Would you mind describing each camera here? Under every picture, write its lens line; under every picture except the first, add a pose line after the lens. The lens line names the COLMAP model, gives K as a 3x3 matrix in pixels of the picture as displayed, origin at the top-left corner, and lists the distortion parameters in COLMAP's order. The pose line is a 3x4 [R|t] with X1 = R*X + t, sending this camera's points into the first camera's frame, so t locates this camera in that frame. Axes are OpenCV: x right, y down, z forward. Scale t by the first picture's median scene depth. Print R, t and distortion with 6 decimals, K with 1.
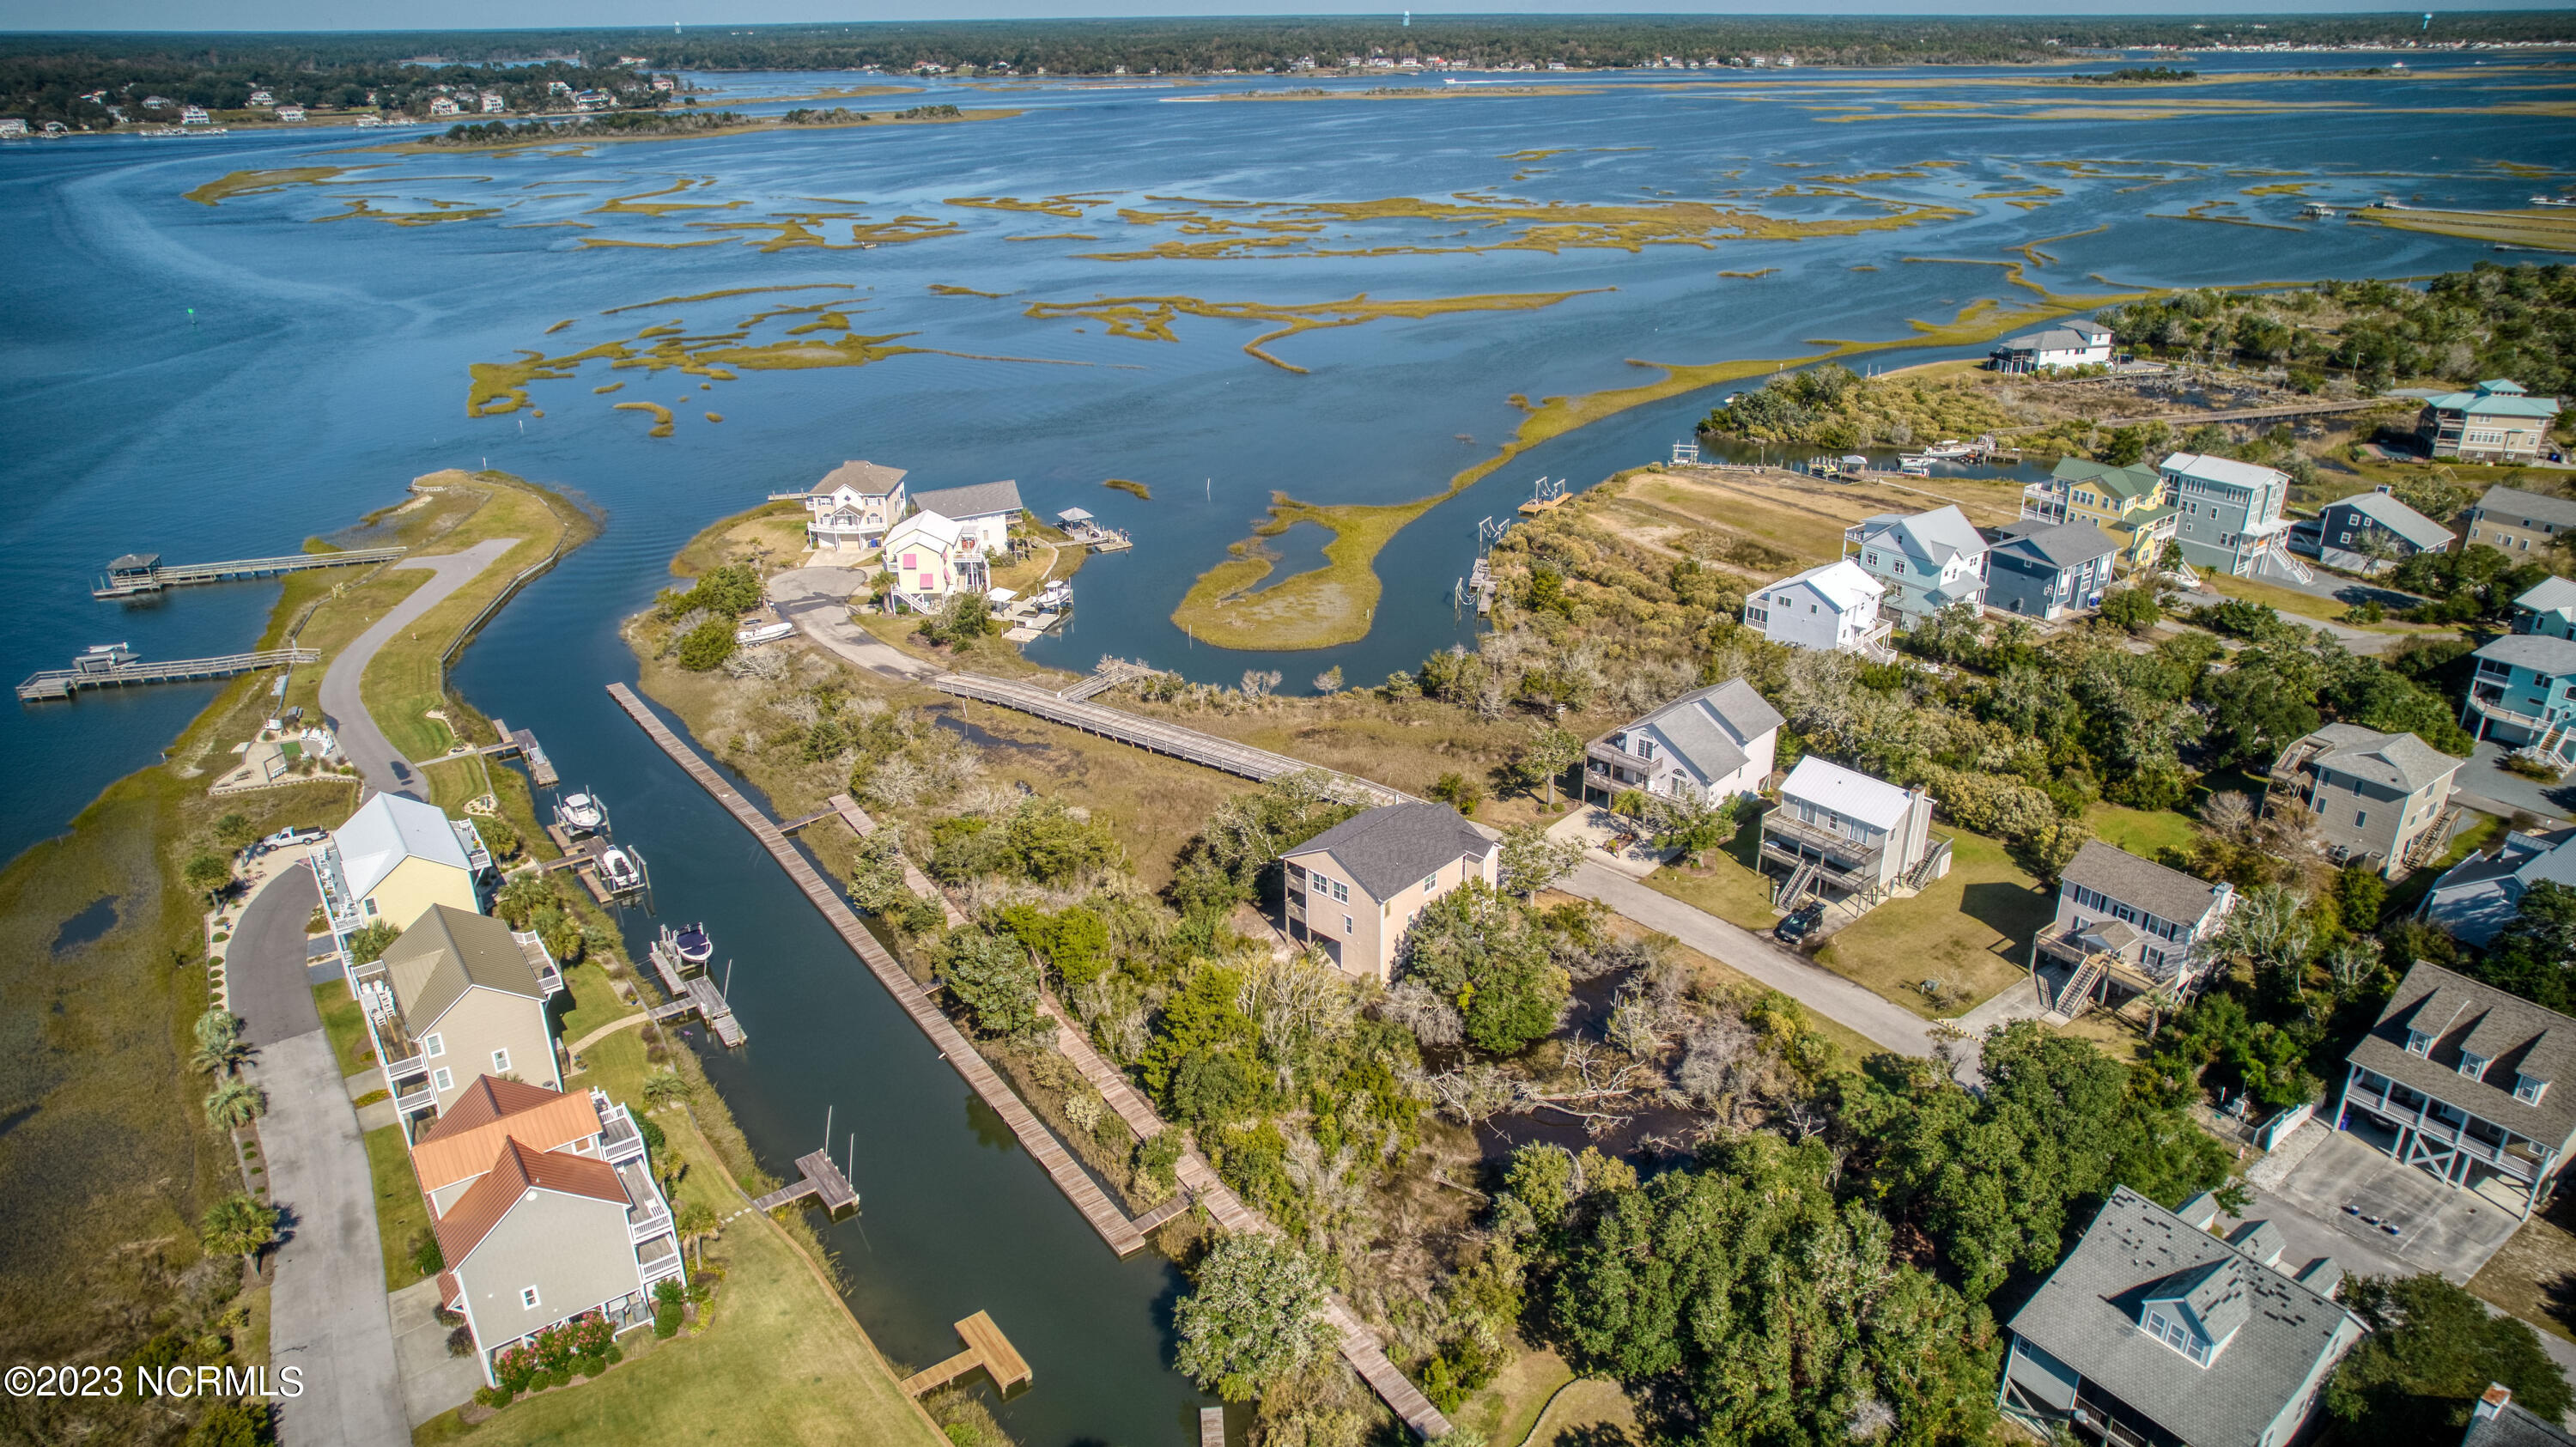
lens RADIAL K [[1640.8, 0, 1296.8], [0, 1640.8, 736.1], [0, 0, 1]] dist [-0.069314, 0.062866]
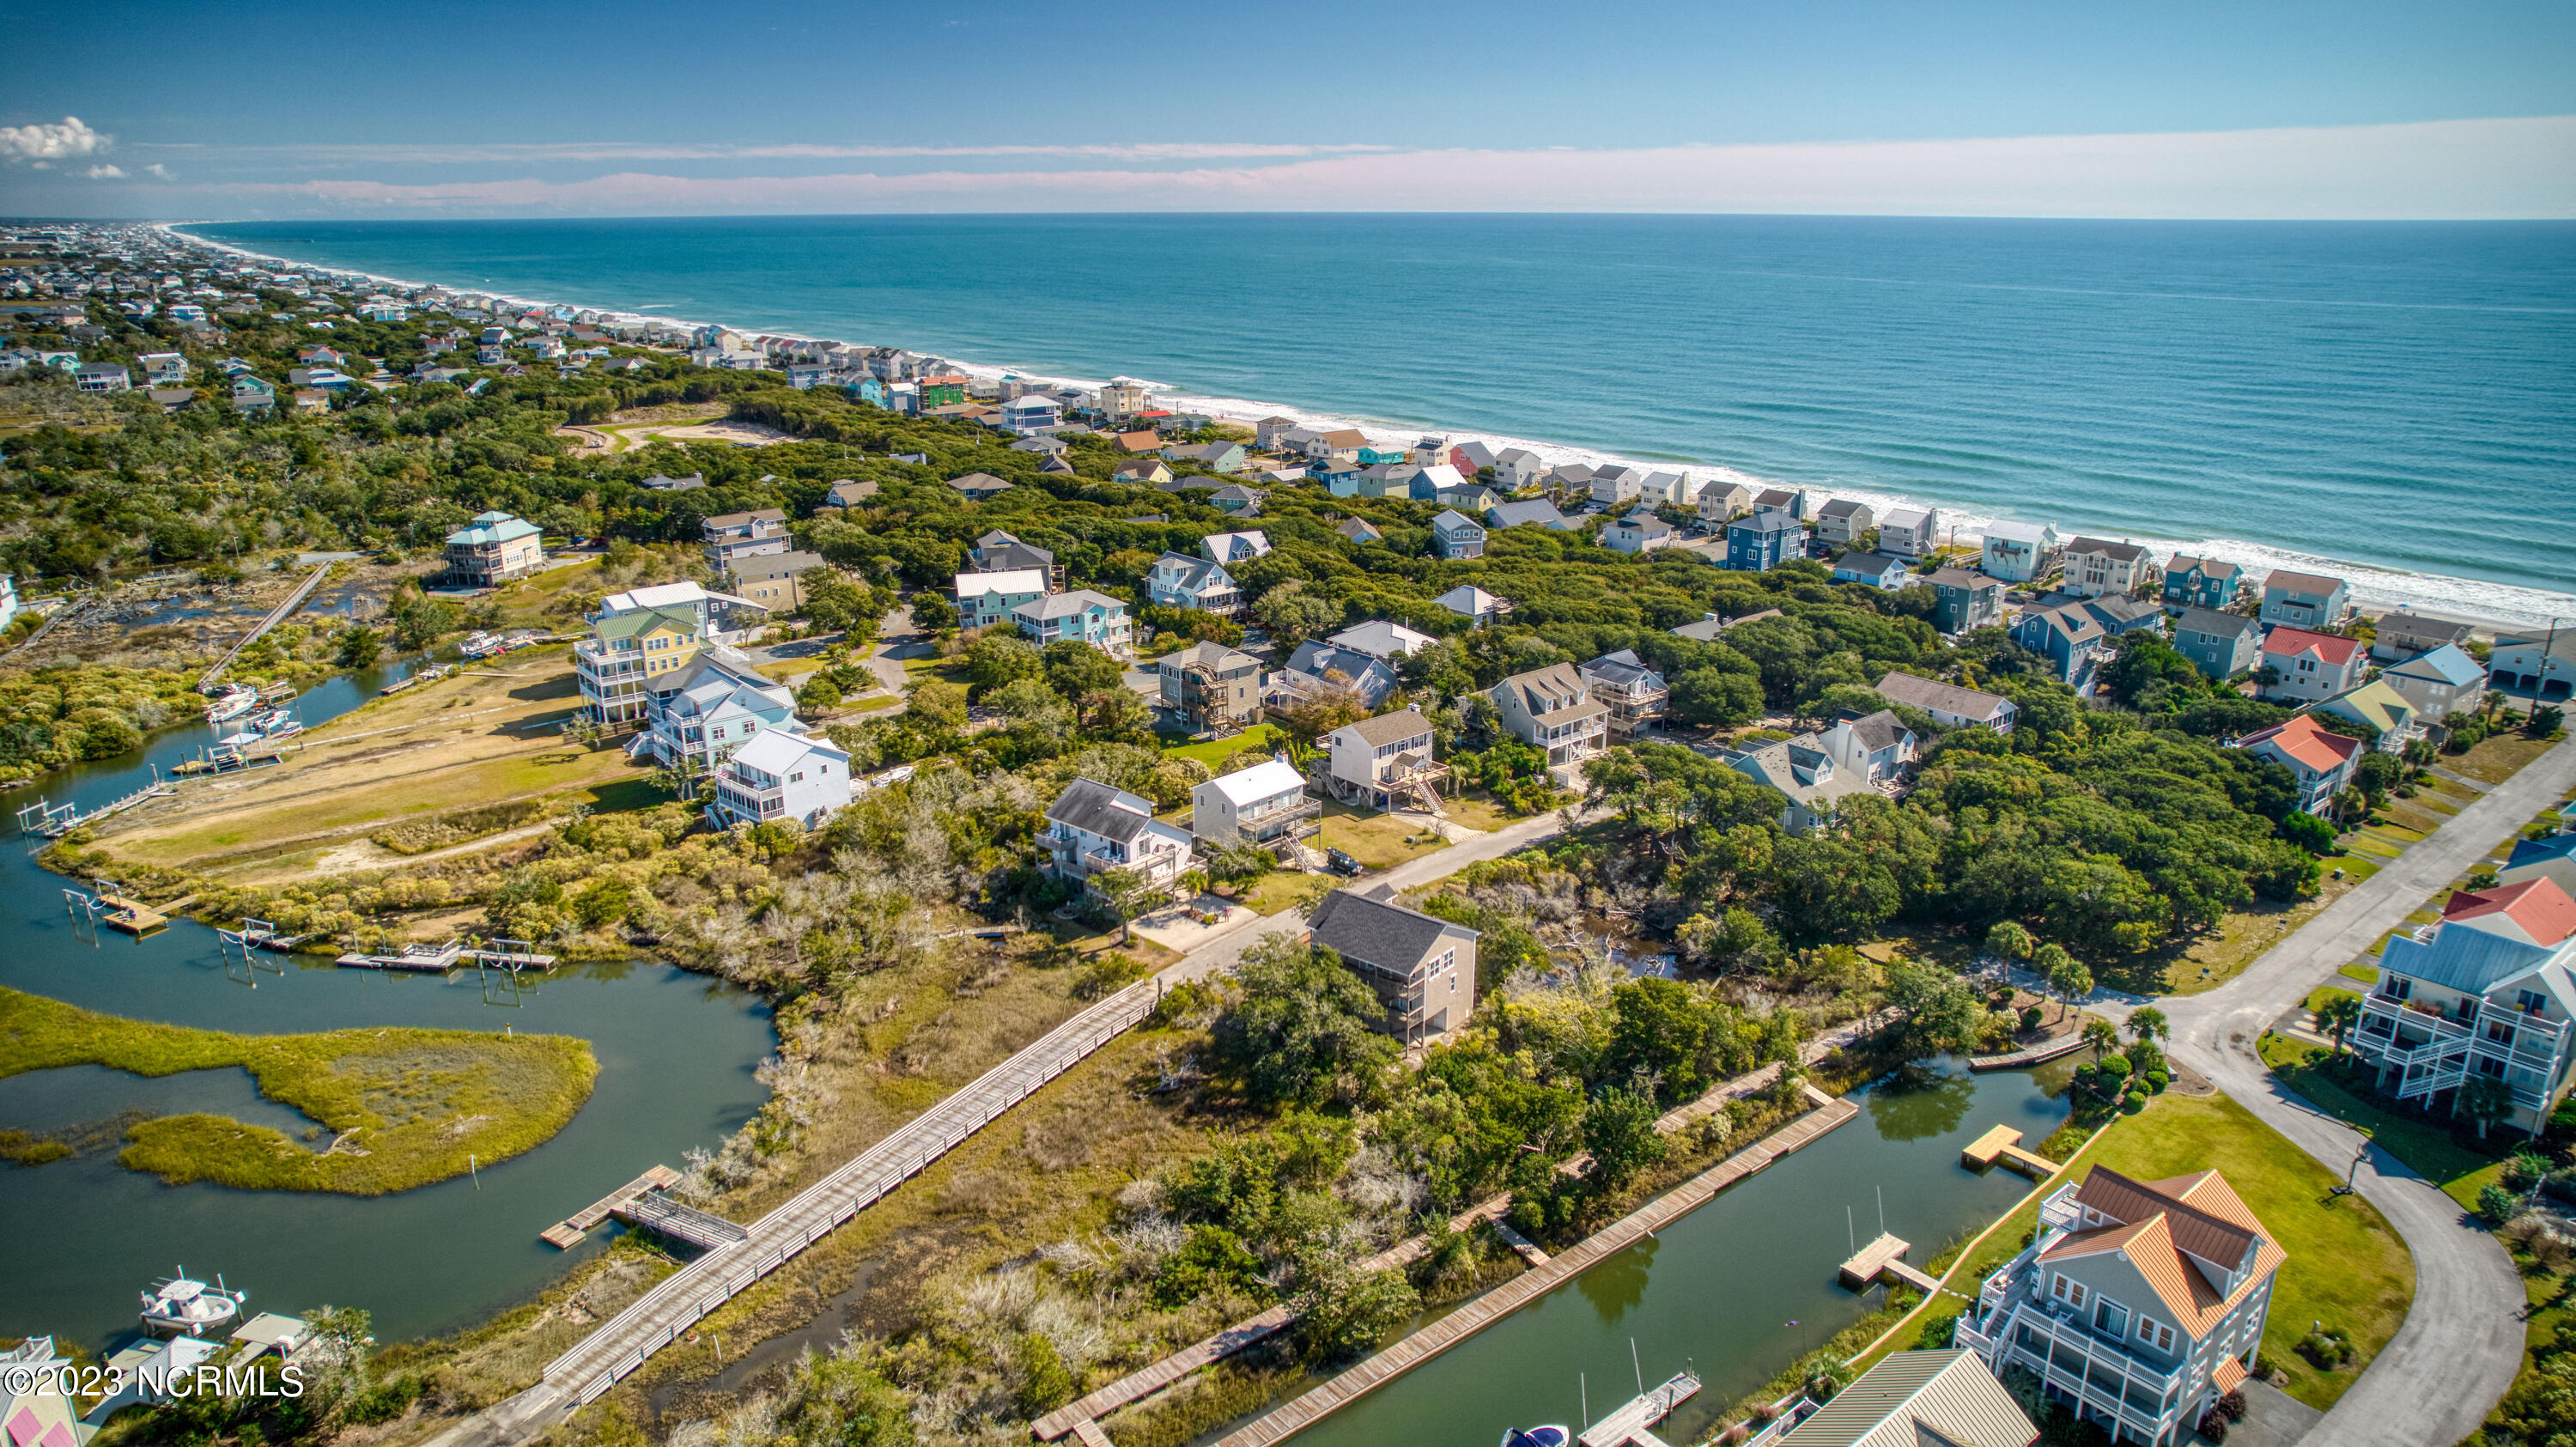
lens RADIAL K [[1640.8, 0, 1296.8], [0, 1640.8, 736.1], [0, 0, 1]] dist [-0.069314, 0.062866]
pose [[-0.057346, -0.303075, 0.951240, -0.635161], [0.409107, 0.862002, 0.299306, -0.266791], [-0.910683, 0.406323, 0.074558, 0.611360]]
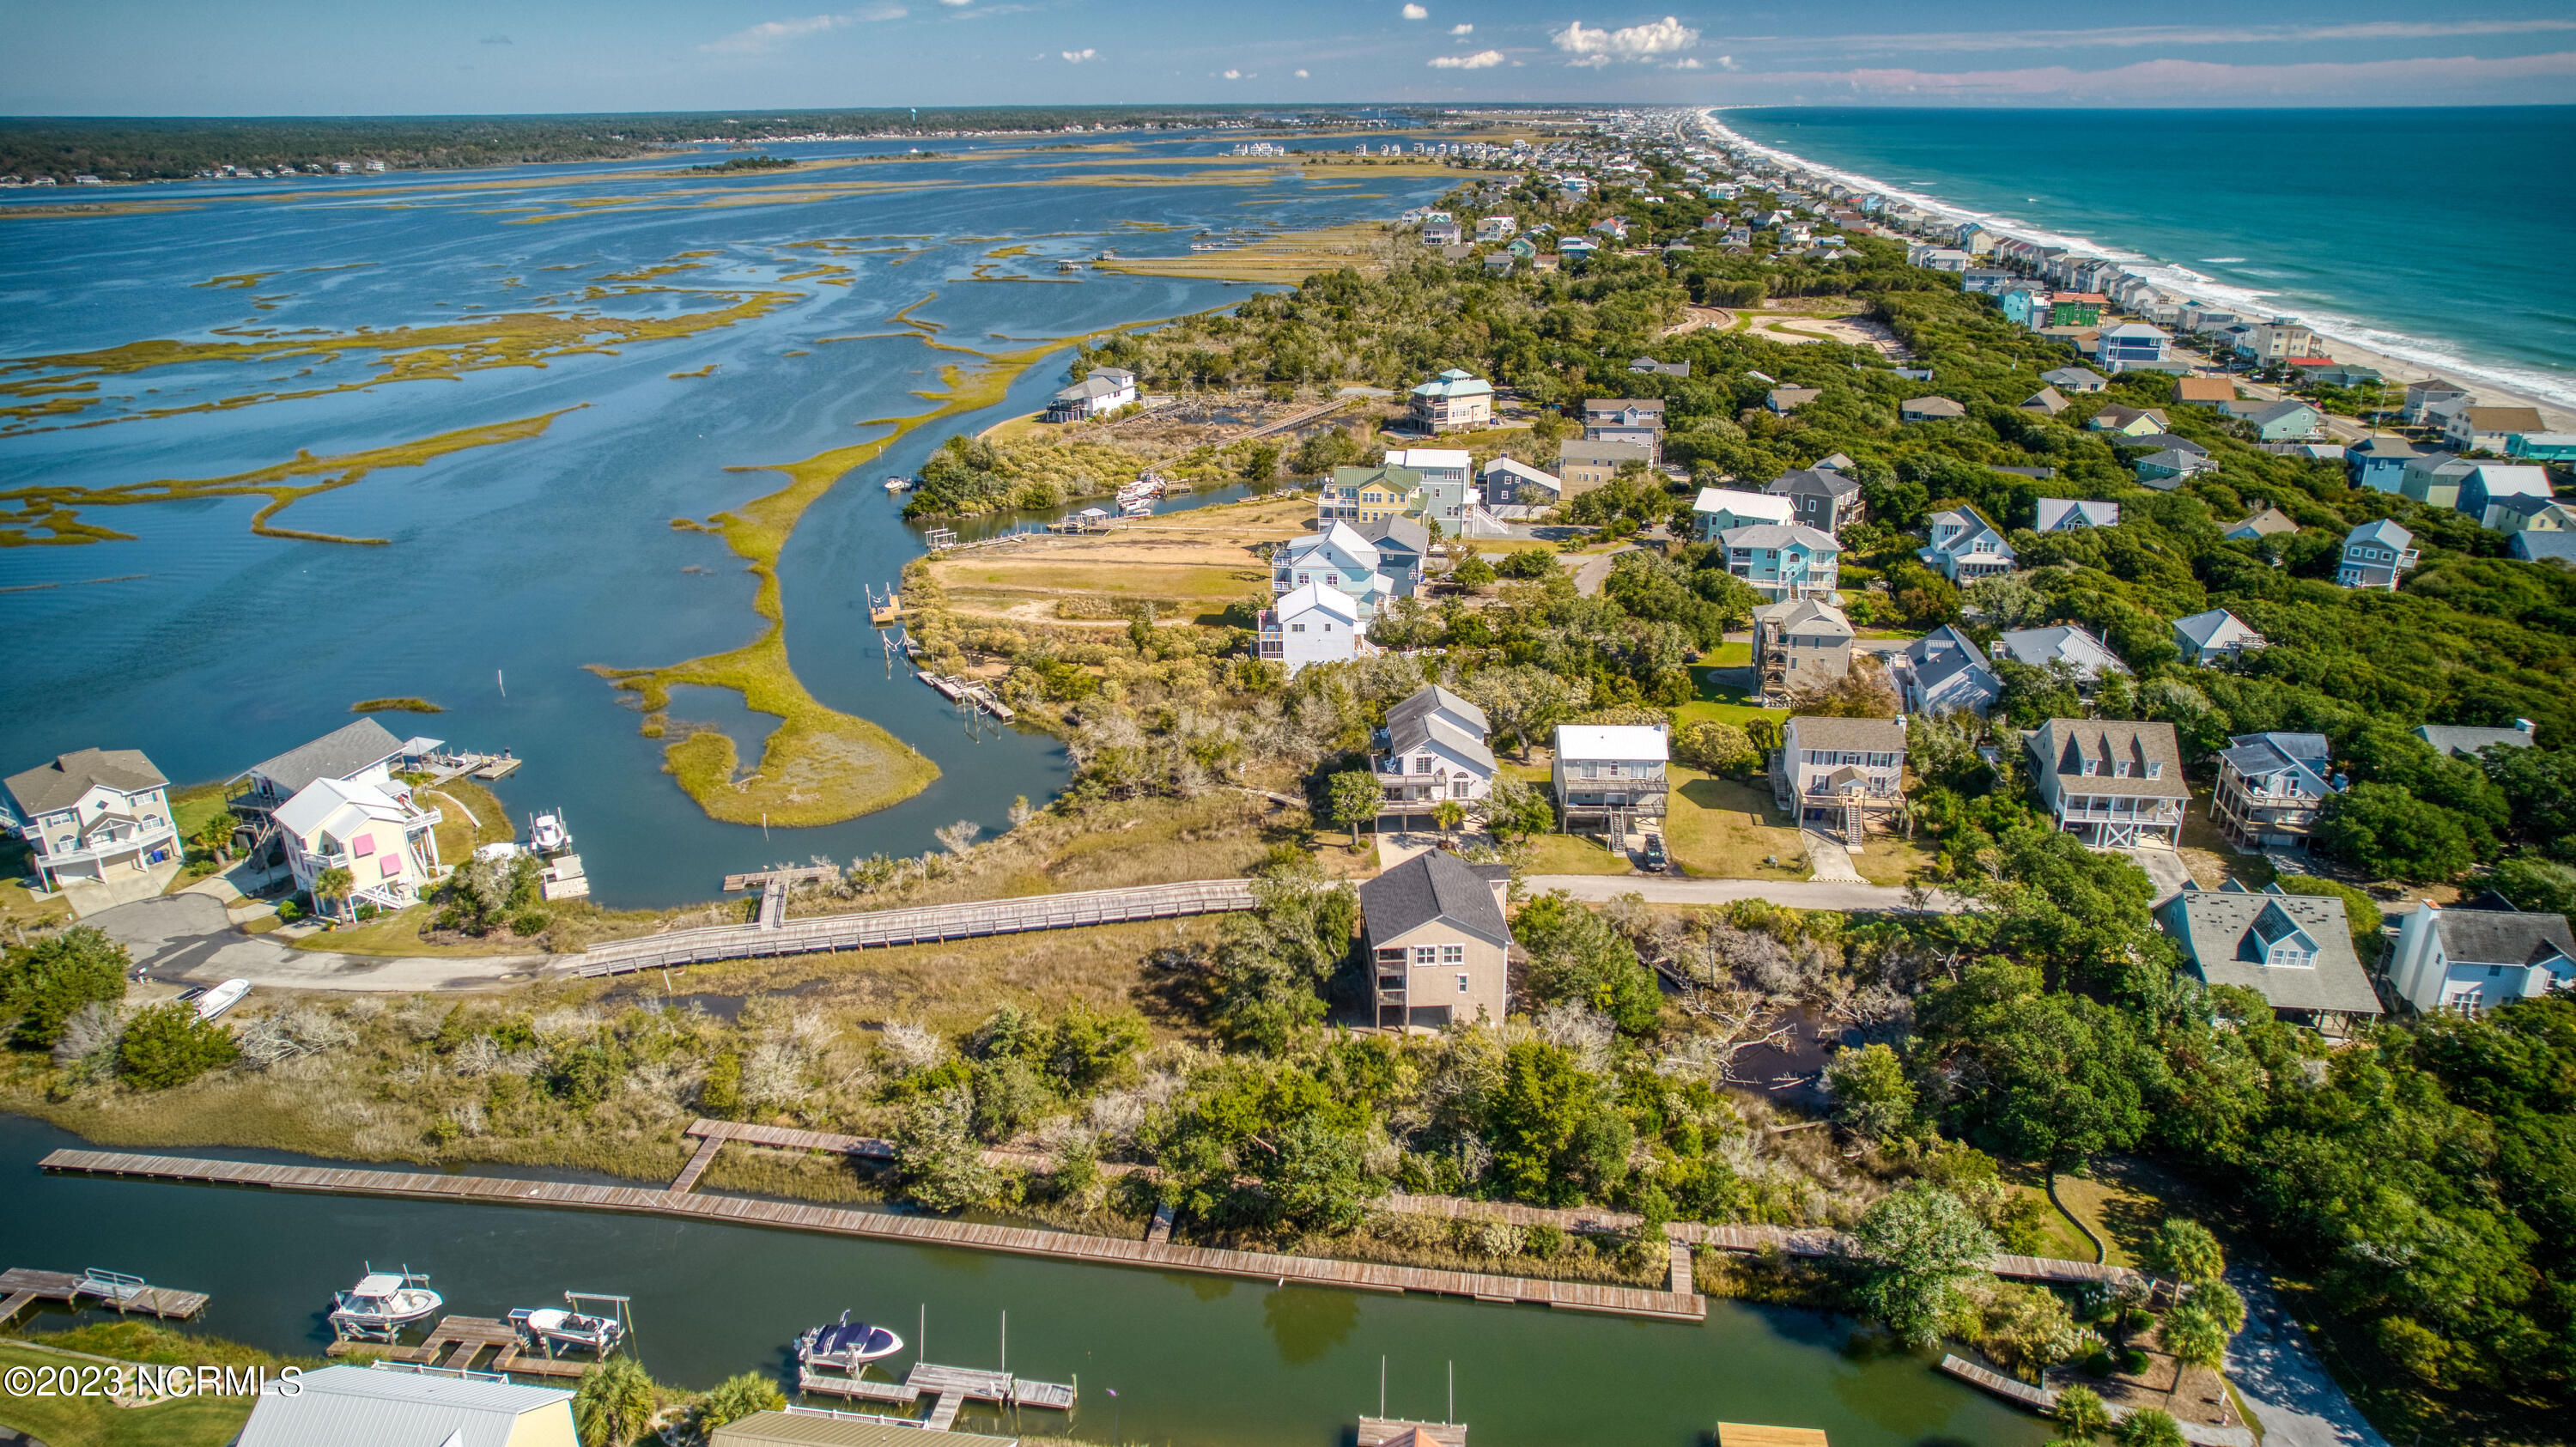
lens RADIAL K [[1640.8, 0, 1296.8], [0, 1640.8, 736.1], [0, 0, 1]] dist [-0.069314, 0.062866]
pose [[0.696229, -0.259472, 0.669282, -0.436210], [0.294293, 0.953600, 0.063555, -0.080122], [-0.654718, 0.152716, 0.740285, 0.192629]]
